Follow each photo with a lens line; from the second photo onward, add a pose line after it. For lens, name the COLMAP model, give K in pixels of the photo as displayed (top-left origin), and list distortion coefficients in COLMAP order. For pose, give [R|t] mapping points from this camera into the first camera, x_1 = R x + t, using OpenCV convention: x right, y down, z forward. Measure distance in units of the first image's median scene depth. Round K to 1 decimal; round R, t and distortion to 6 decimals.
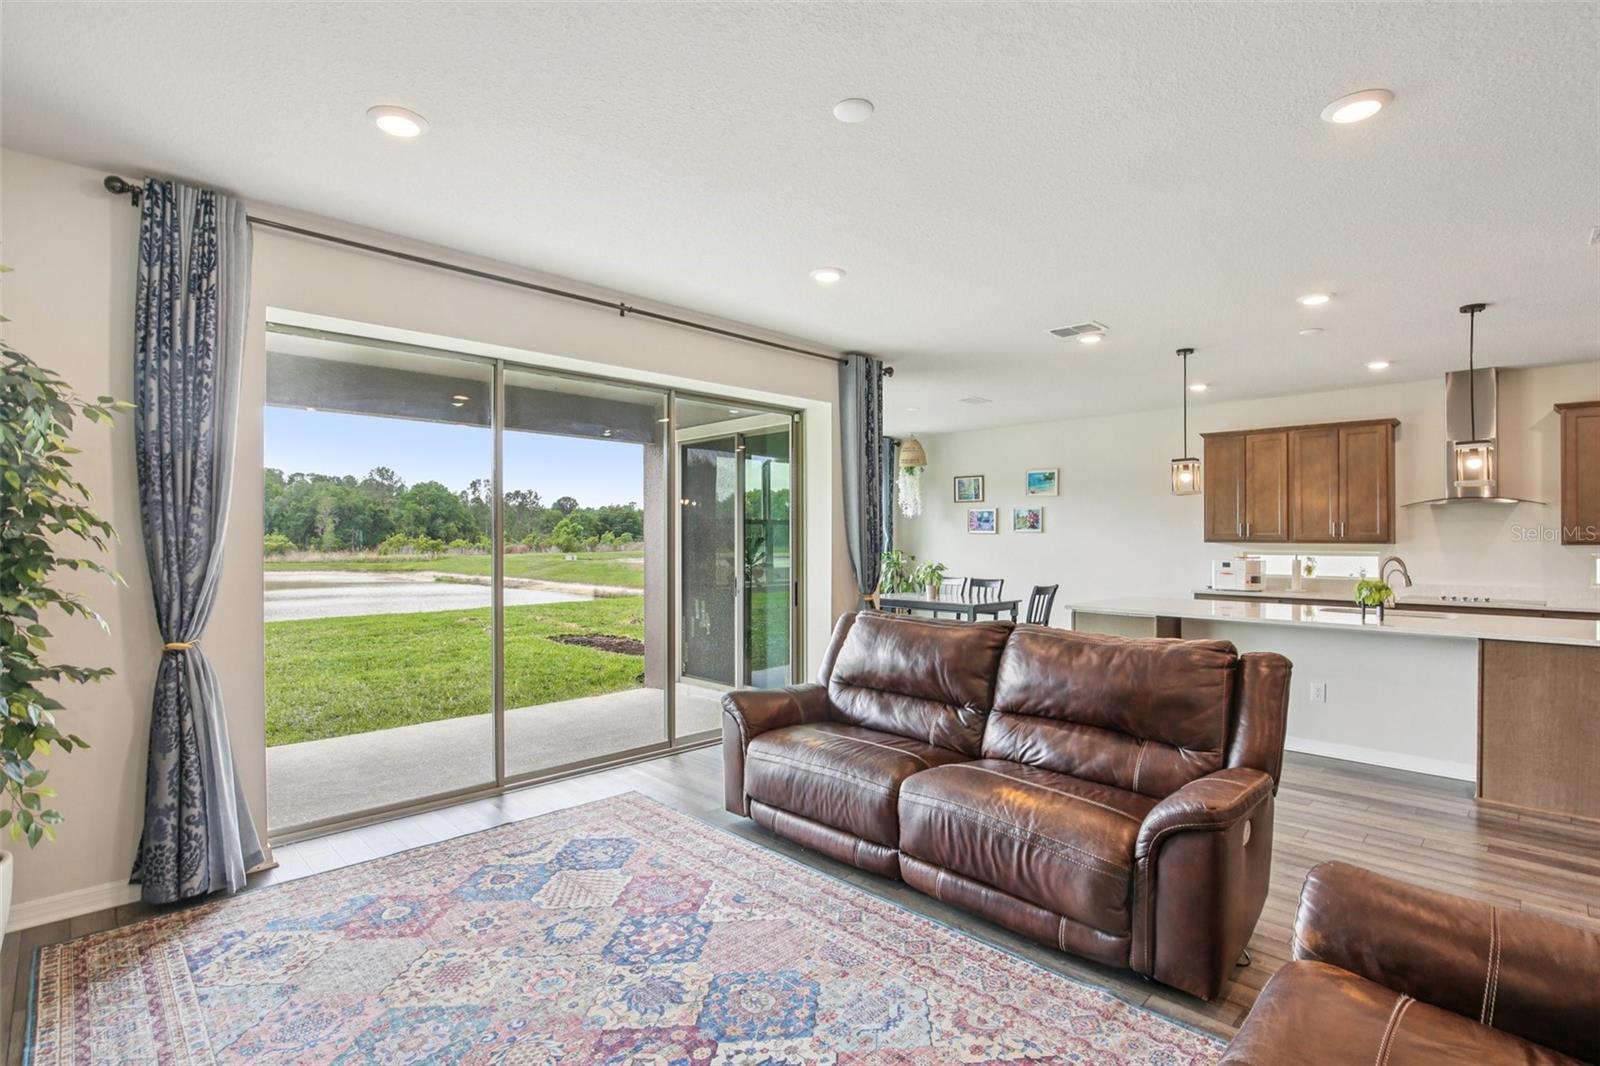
lens RADIAL K [[765.2, 0, 794.0], [0, 765.2, 534.8], [0, 0, 1]] dist [-0.032748, 0.000637]
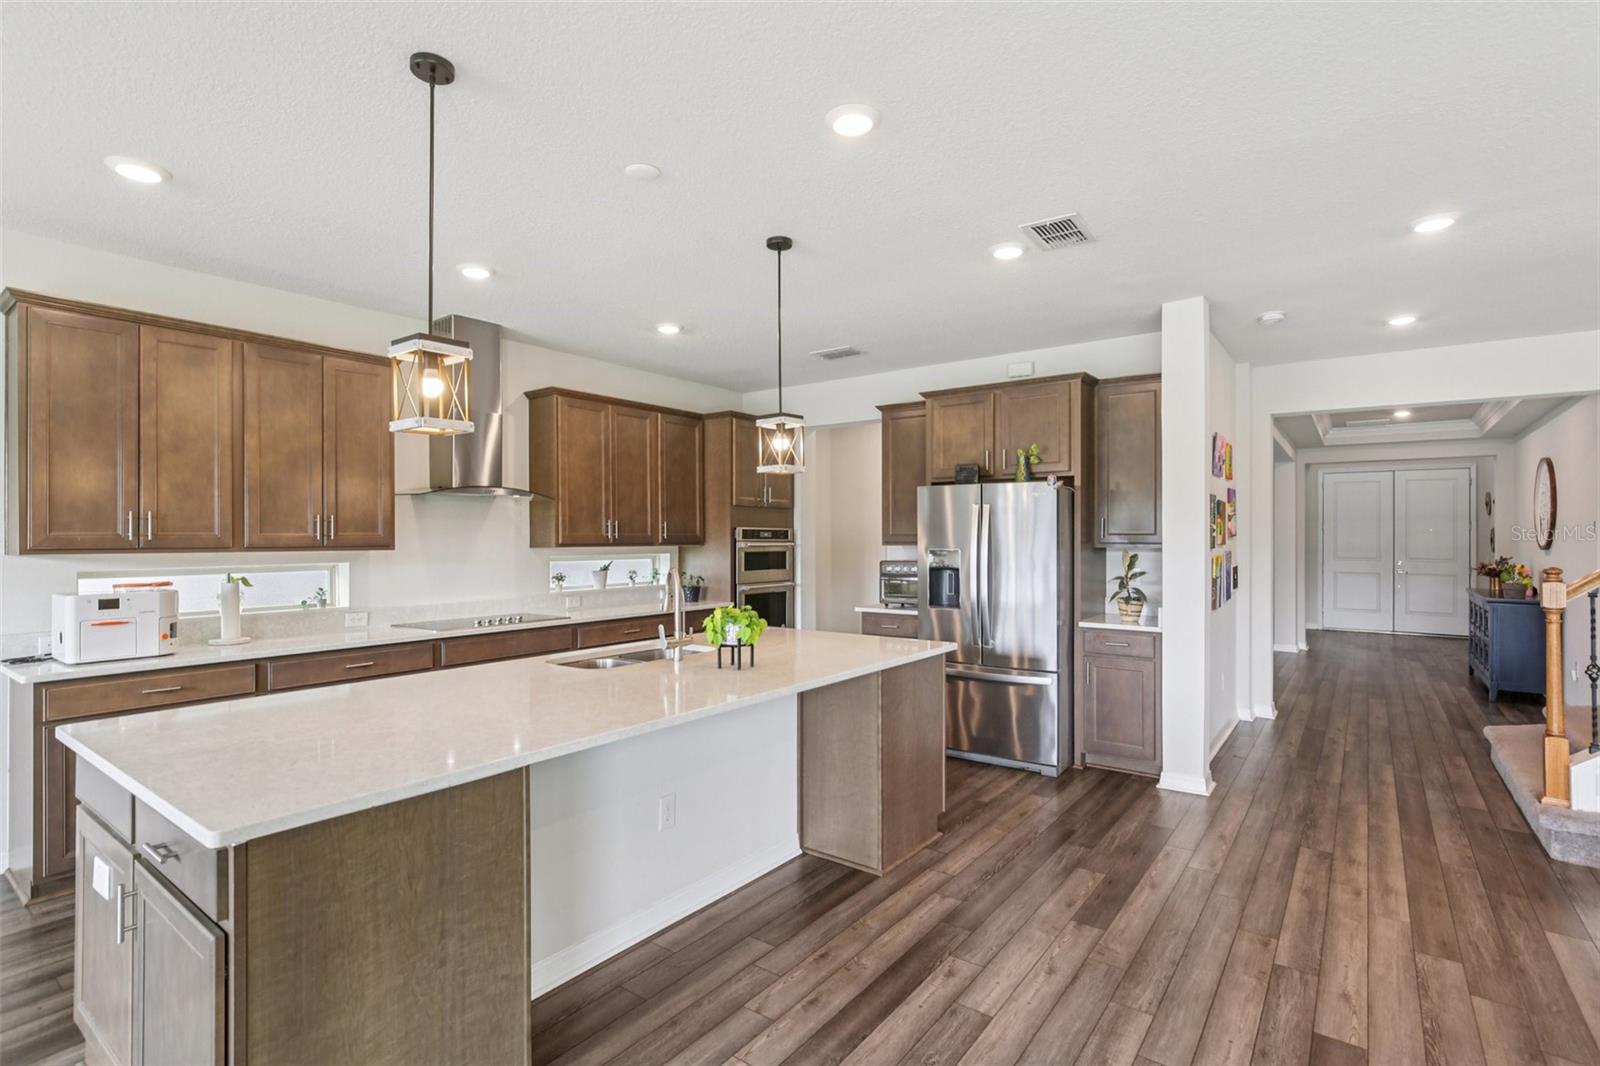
lens RADIAL K [[758.7, 0, 795.9], [0, 758.7, 548.5], [0, 0, 1]] dist [-0.026730, 0.010374]
pose [[-0.144785, -0.013956, 0.989365, 0.079493], [-0.003082, 0.999902, 0.013654, -0.000023], [-0.989458, -0.001072, -0.144813, 0.666362]]
